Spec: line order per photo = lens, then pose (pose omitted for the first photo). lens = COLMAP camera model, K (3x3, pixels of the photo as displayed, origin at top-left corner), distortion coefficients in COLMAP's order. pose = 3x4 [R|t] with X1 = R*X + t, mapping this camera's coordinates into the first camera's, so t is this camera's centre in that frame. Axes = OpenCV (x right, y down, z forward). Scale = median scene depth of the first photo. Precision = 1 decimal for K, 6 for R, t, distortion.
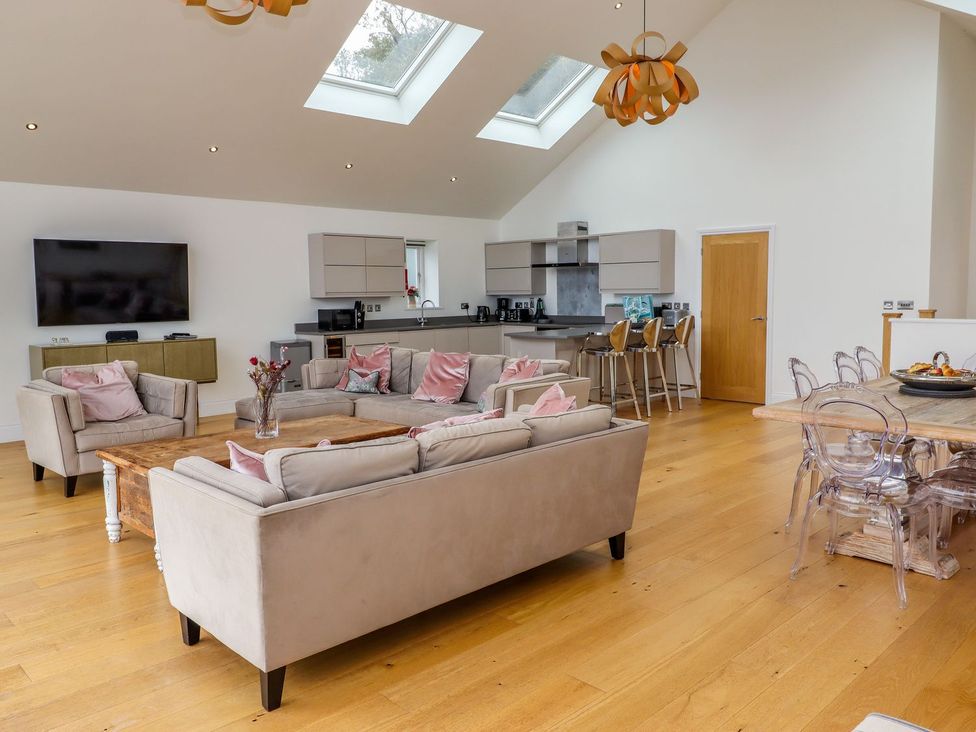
lens RADIAL K [[755.0, 0, 488.0], [0, 755.0, 366.0], [0, 0, 1]] dist [0.003301, 0.002147]
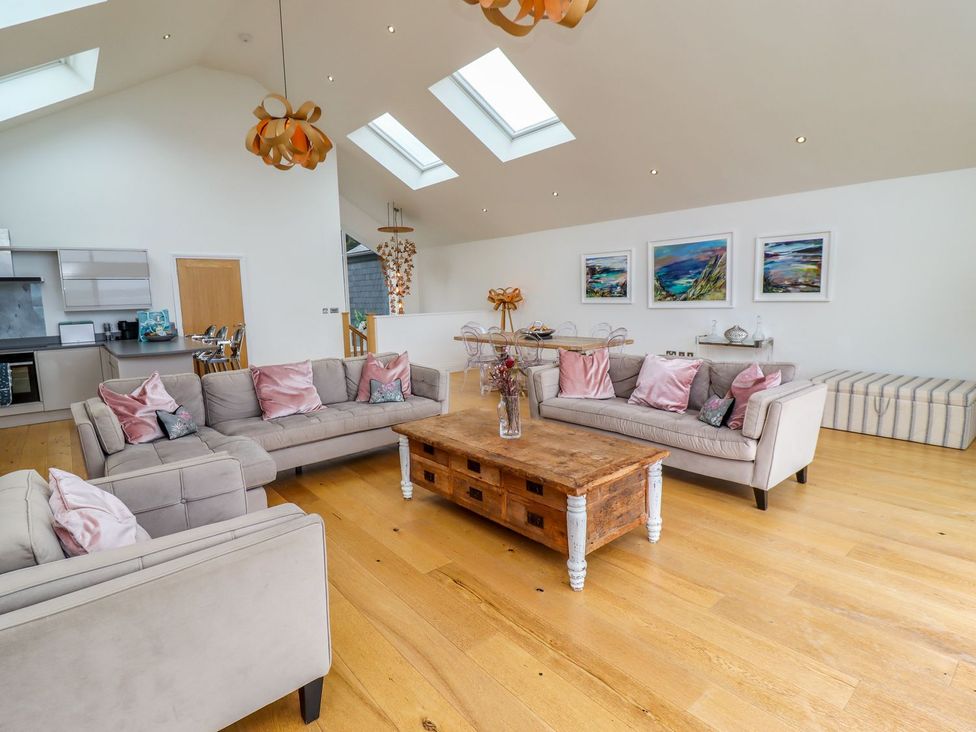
lens RADIAL K [[511.7, 0, 484.9], [0, 511.7, 356.4], [0, 0, 1]] dist [0.001925, -0.014693]
pose [[0.075216, -0.108797, 0.991214, -0.587669], [0.124639, 0.987260, 0.098905, -0.050985], [-0.989347, 0.116105, 0.087818, 0.584815]]
